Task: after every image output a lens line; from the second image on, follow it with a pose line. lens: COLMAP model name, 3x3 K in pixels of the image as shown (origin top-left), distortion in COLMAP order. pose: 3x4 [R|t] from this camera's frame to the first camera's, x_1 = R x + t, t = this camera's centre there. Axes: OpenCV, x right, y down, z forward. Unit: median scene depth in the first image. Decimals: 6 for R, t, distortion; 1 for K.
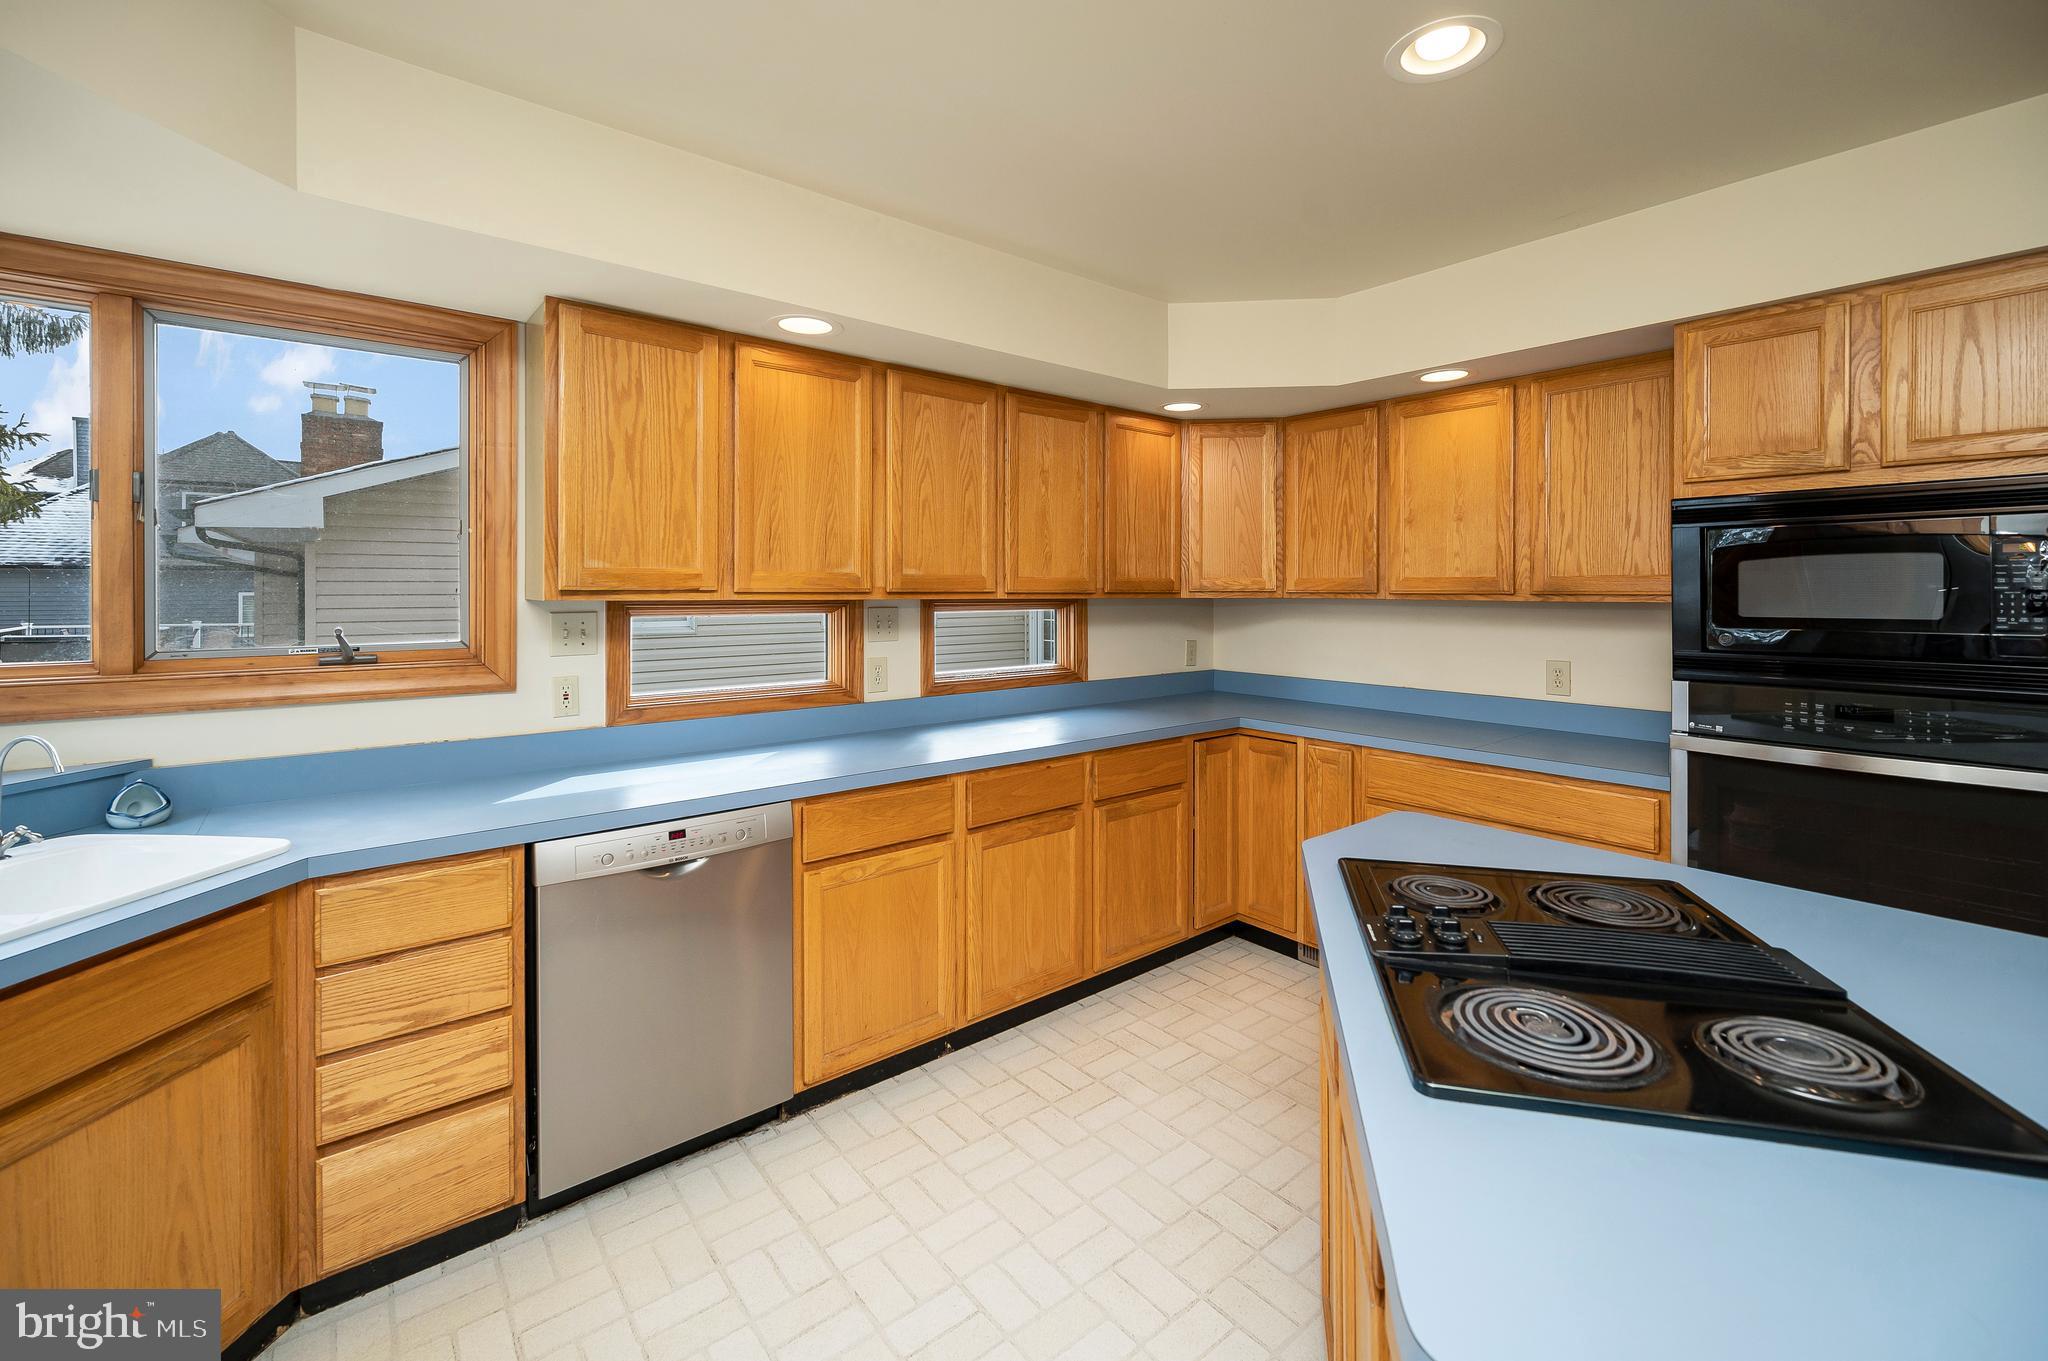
lens RADIAL K [[838.6, 0, 1025.4], [0, 838.6, 590.3], [0, 0, 1]] dist [0.000250, 0.000022]
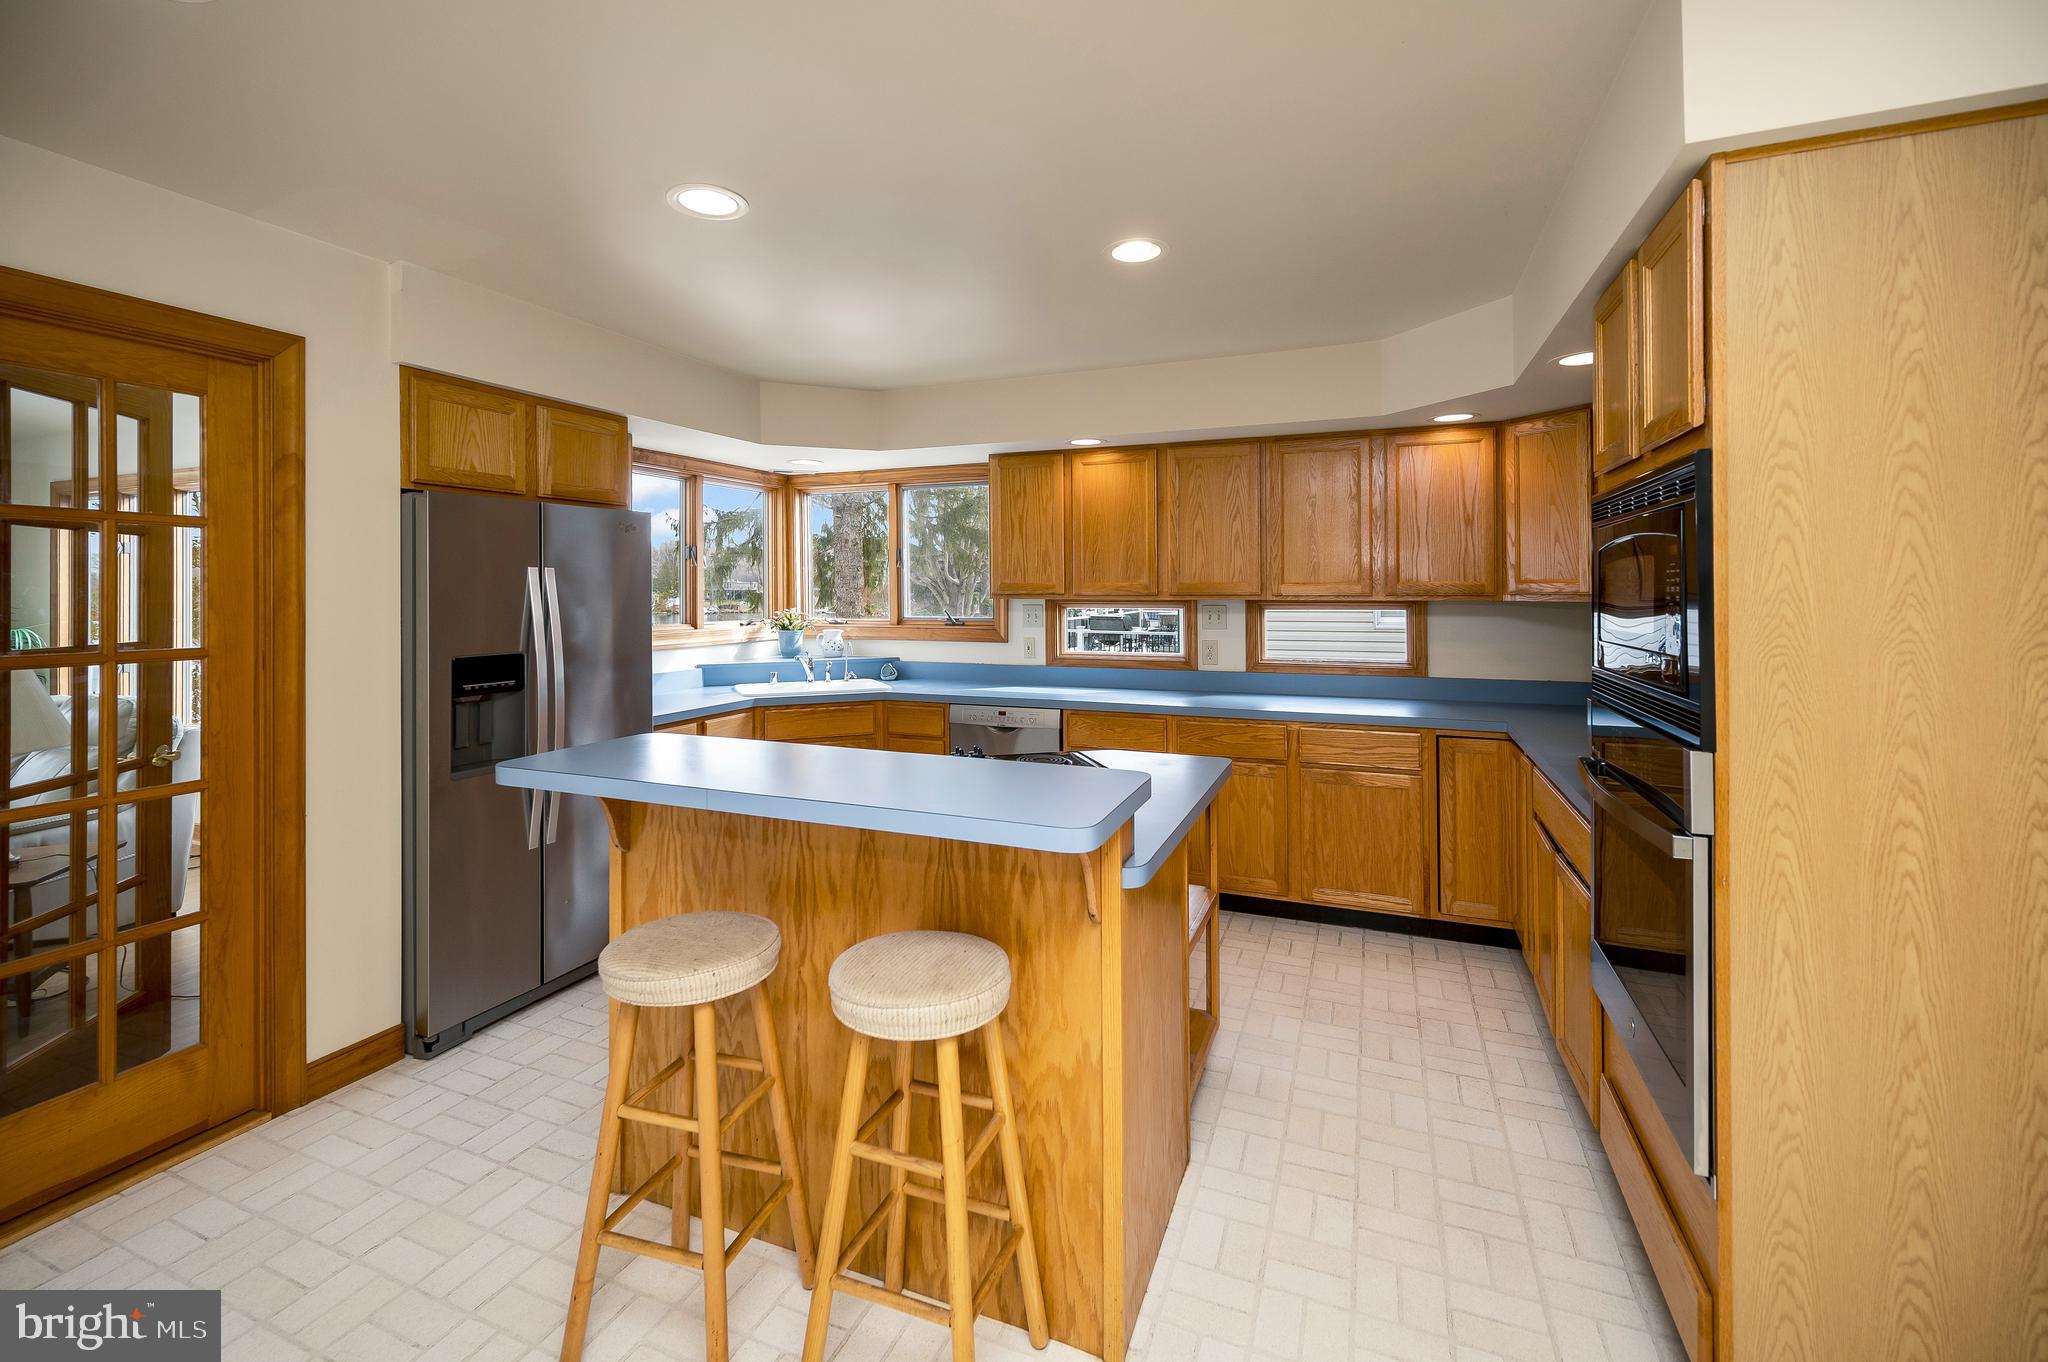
lens RADIAL K [[838.6, 0, 1025.4], [0, 838.6, 590.8], [0, 0, 1]] dist [0.000250, 0.000022]
pose [[0.494317, -0.001091, -0.869281, 0.991811], [0.004101, 0.999991, 0.001077, -0.007732], [0.869272, -0.004097, 0.494317, 0.025900]]
